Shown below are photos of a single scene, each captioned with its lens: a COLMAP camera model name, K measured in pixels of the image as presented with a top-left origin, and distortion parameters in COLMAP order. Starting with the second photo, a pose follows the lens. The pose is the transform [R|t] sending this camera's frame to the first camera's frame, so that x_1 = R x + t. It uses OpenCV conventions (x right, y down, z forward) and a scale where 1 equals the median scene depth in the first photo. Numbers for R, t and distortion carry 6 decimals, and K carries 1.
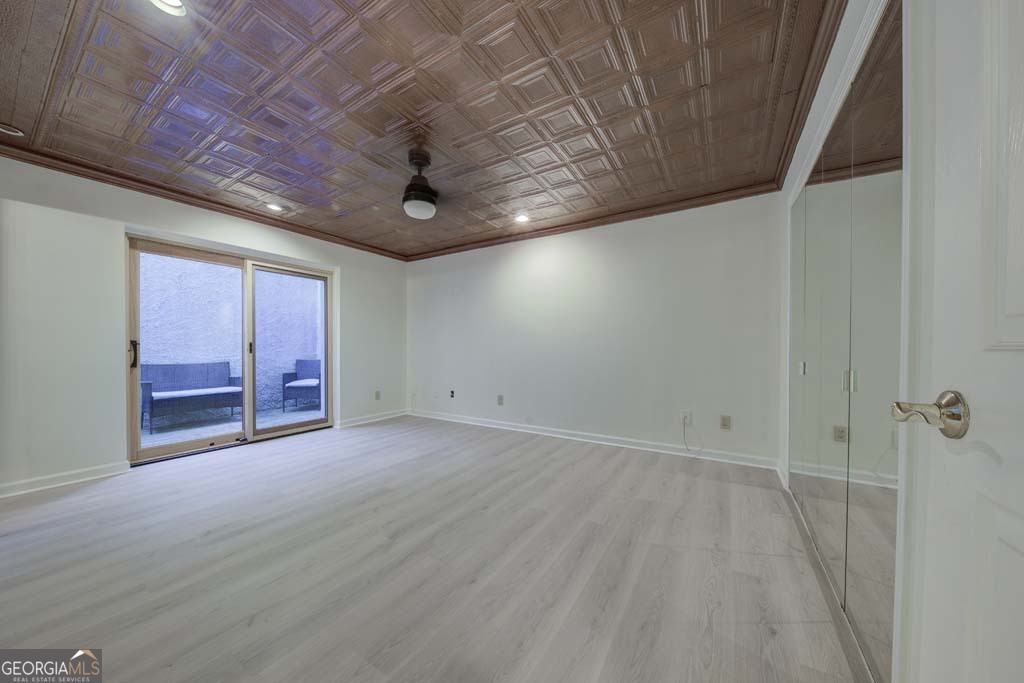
lens RADIAL K [[339.8, 0, 513.8], [0, 339.8, 350.4], [0, 0, 1]] dist [0.000428, -0.000086]
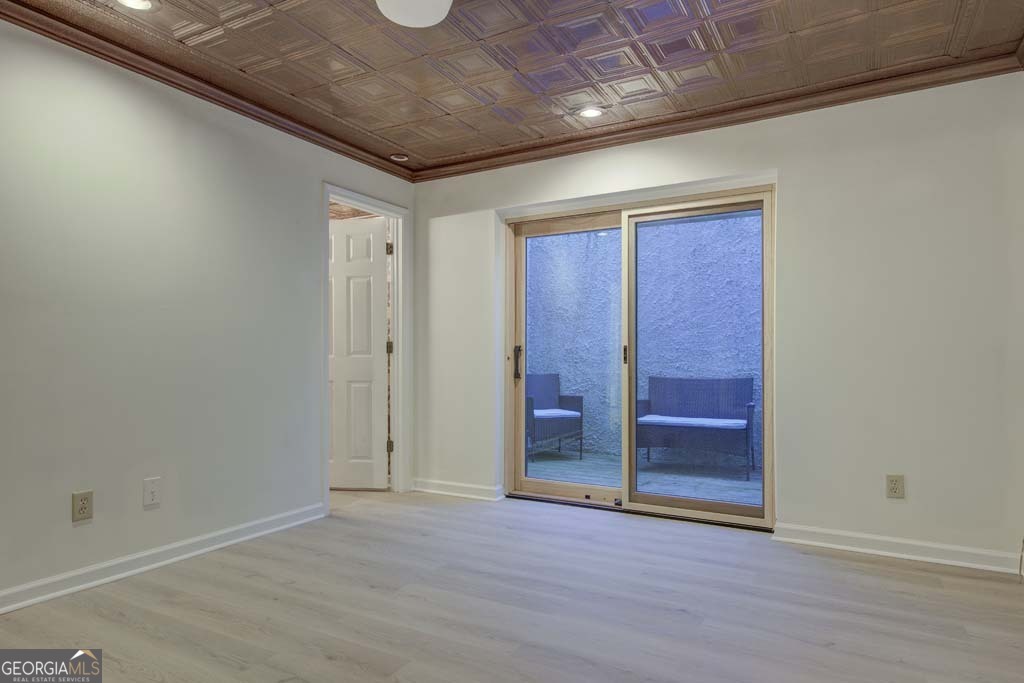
lens RADIAL K [[603.2, 0, 511.2], [0, 603.2, 352.4], [0, 0, 1]] dist [0.019646, 0.000546]
pose [[0.045628, -0.007271, -0.998932, 0.270634], [-0.005049, 0.999959, -0.007509, -0.002230], [0.998946, 0.005386, 0.045590, 0.689174]]
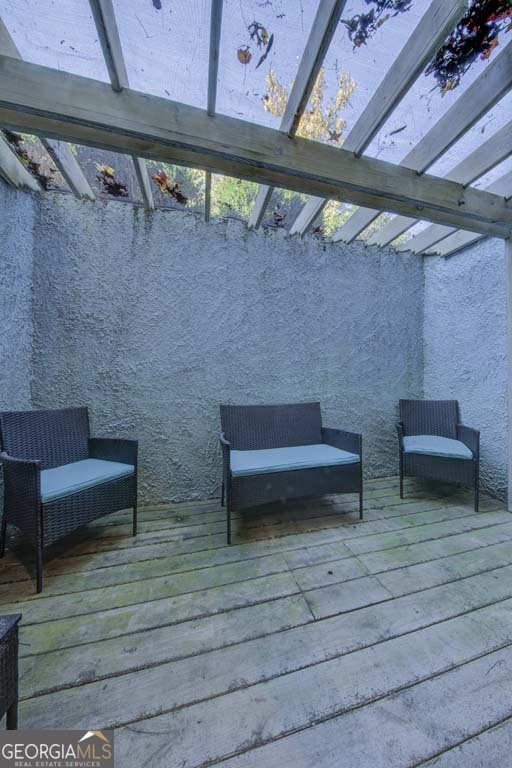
lens RADIAL K [[253.3, 0, 266.8], [0, 253.3, 380.4], [0, 0, 1]] dist [-0.000290, -0.000017]
pose [[0.736982, -0.007688, -0.675869, -0.771332], [0.000366, 0.999940, -0.010975, -0.003201], [0.675913, 0.007841, 0.736940, 0.765675]]
